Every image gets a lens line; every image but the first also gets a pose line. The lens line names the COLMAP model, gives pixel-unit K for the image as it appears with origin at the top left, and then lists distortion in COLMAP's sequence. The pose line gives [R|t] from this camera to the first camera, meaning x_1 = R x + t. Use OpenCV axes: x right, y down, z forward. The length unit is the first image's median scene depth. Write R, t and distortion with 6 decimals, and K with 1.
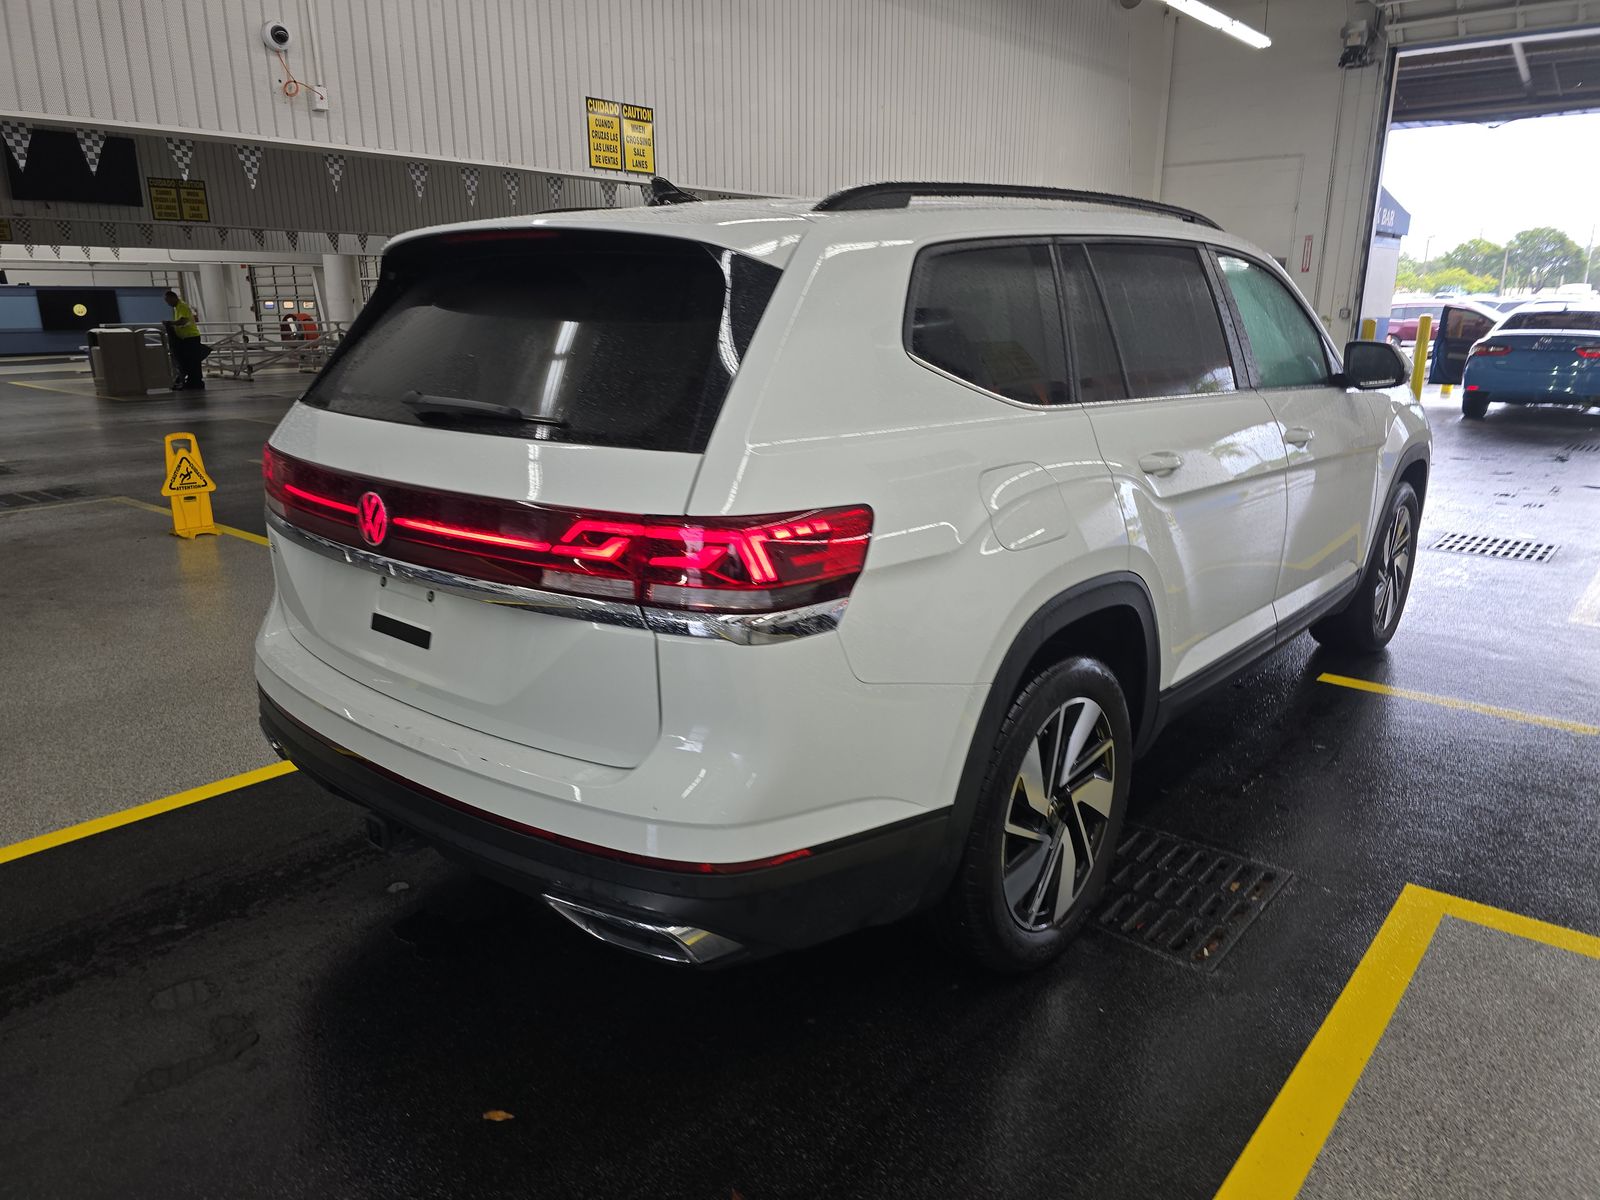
lens RADIAL K [[1059.8, 0, 789.4], [0, 1059.8, 596.0], [0, 0, 1]] dist [0.012320, -0.026908]
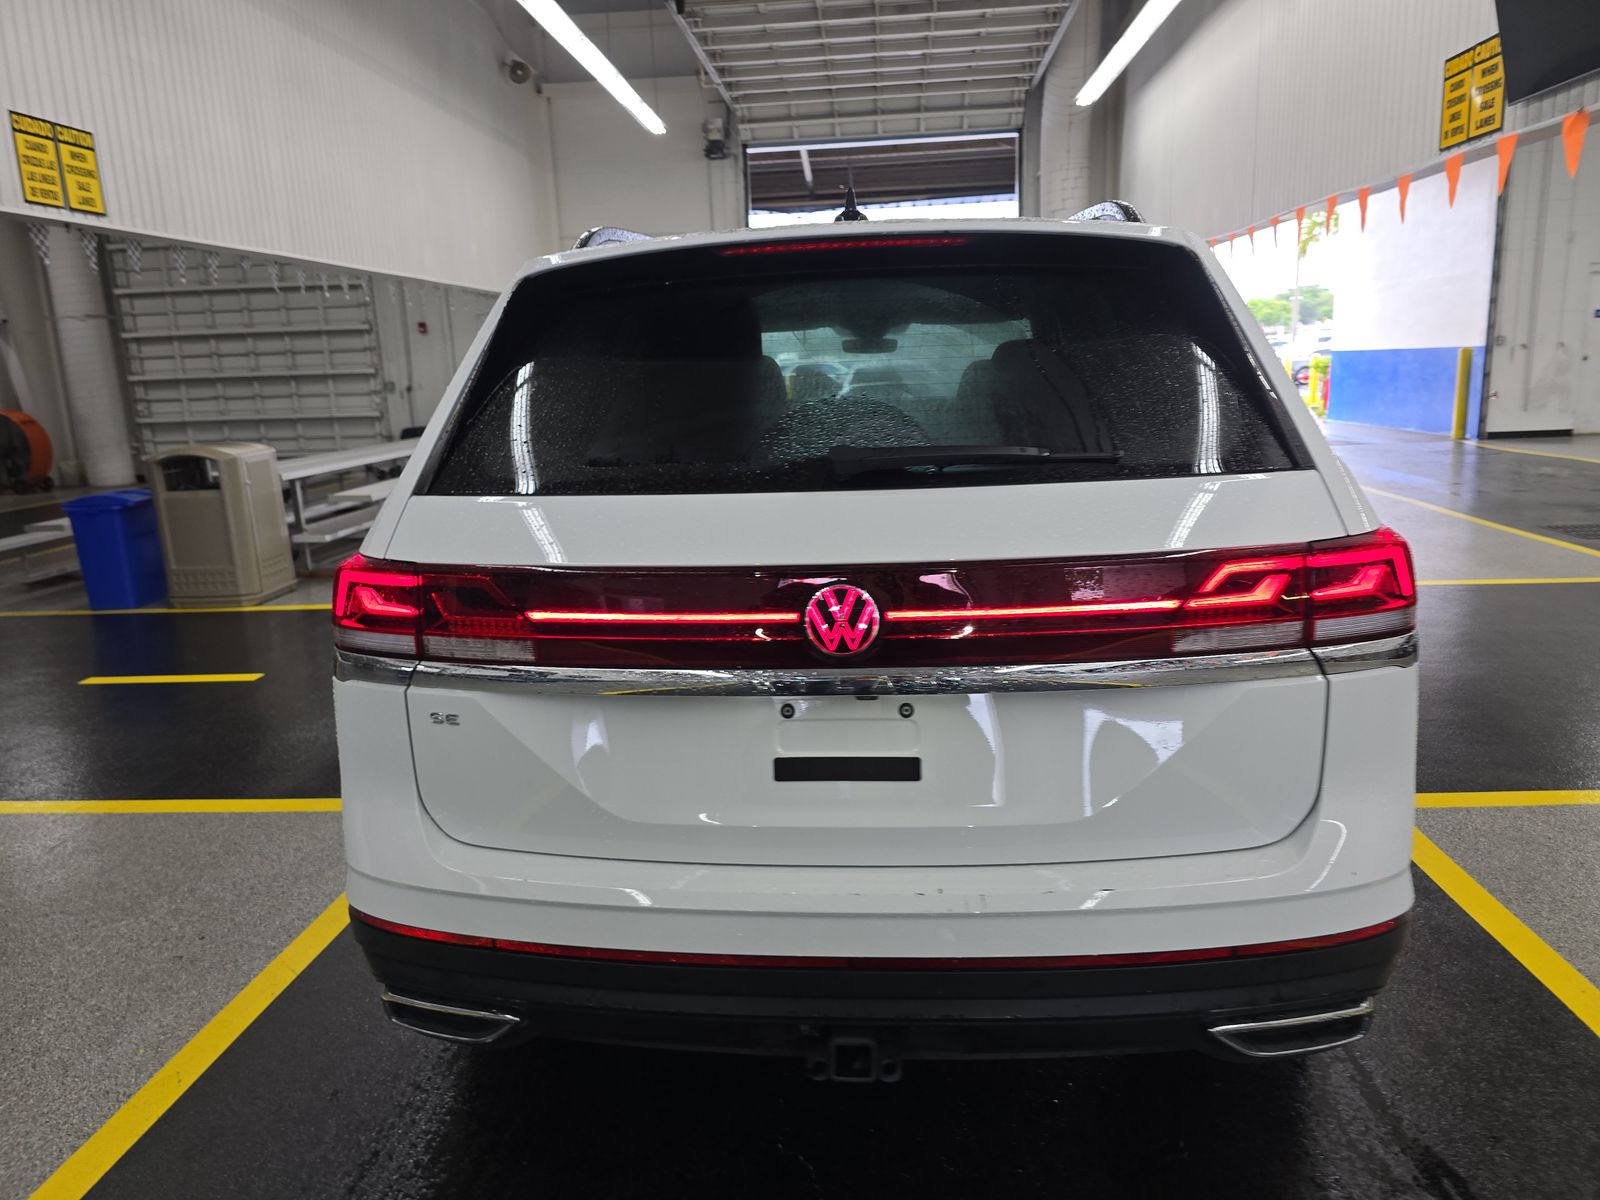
lens RADIAL K [[1059.8, 0, 796.0], [0, 1059.8, 611.2], [0, 0, 1]] dist [0.012320, -0.026908]
pose [[0.811459, -0.156698, 0.563010, -0.205926], [0.186405, 0.982461, 0.004777, -0.021901], [-0.553884, 0.101072, 0.826436, 0.110017]]
